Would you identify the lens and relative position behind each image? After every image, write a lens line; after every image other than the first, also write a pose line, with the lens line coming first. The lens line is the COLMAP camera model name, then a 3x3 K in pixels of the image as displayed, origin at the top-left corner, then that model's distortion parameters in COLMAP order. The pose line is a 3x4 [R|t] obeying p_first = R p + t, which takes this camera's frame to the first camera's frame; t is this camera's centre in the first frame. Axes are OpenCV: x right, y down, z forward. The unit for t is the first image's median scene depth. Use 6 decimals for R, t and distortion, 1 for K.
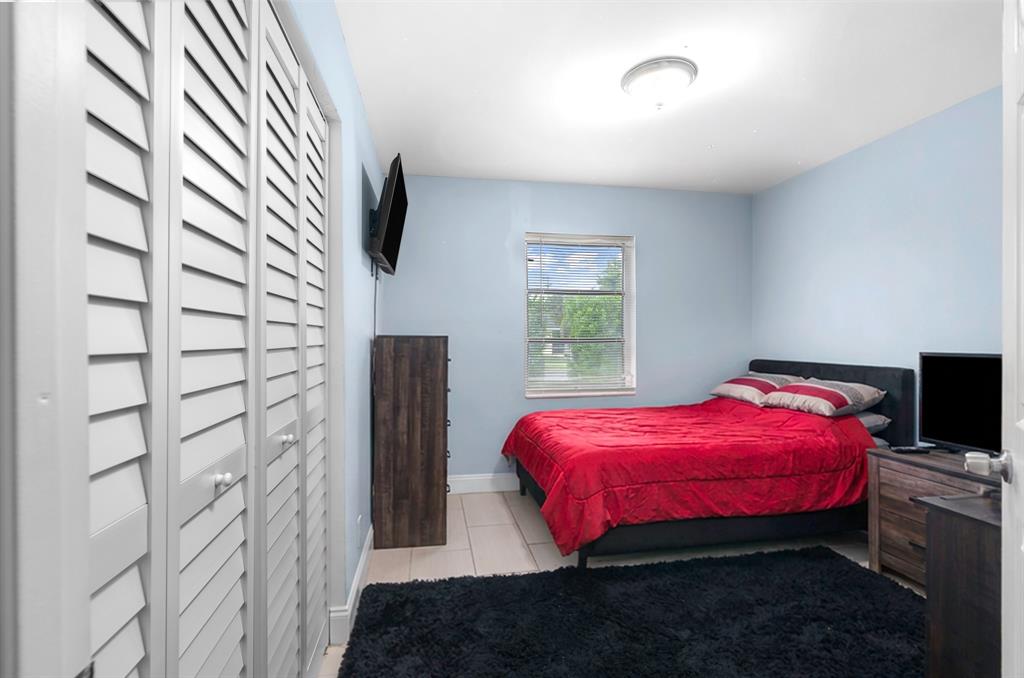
lens RADIAL K [[469.8, 0, 509.1], [0, 469.8, 338.6], [0, 0, 1]] dist [-0.005520, -0.001093]
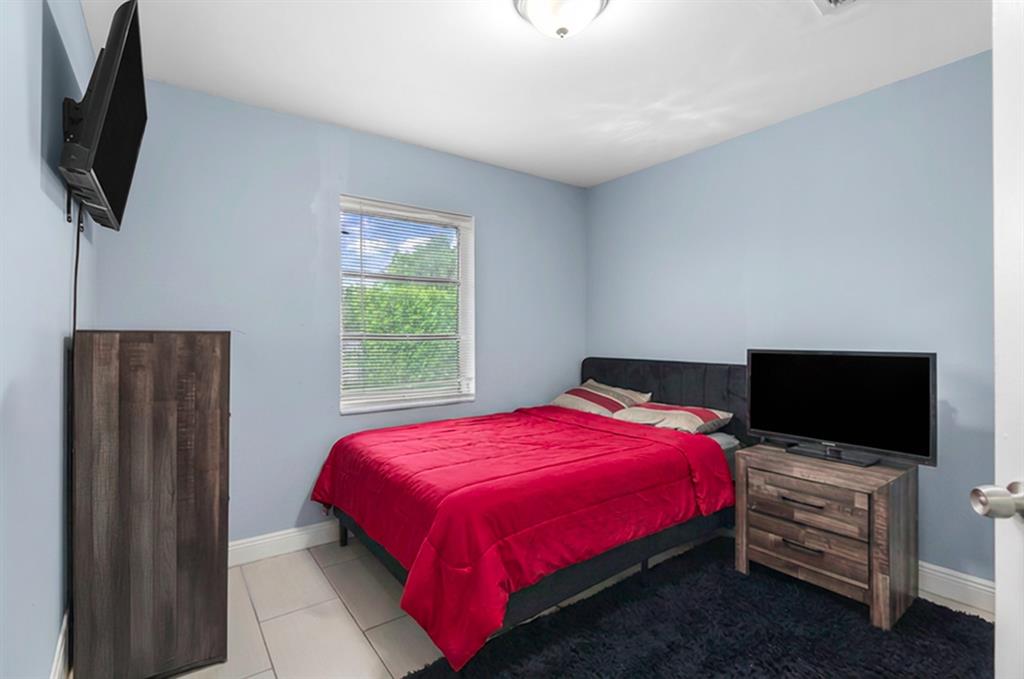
lens RADIAL K [[469.8, 0, 516.4], [0, 469.8, 340.4], [0, 0, 1]] dist [-0.005520, -0.001093]
pose [[0.893404, -0.002805, 0.449246, -0.068481], [-0.000425, 0.999975, 0.007088, 0.001596], [-0.449255, -0.006523, 0.893380, 0.270434]]
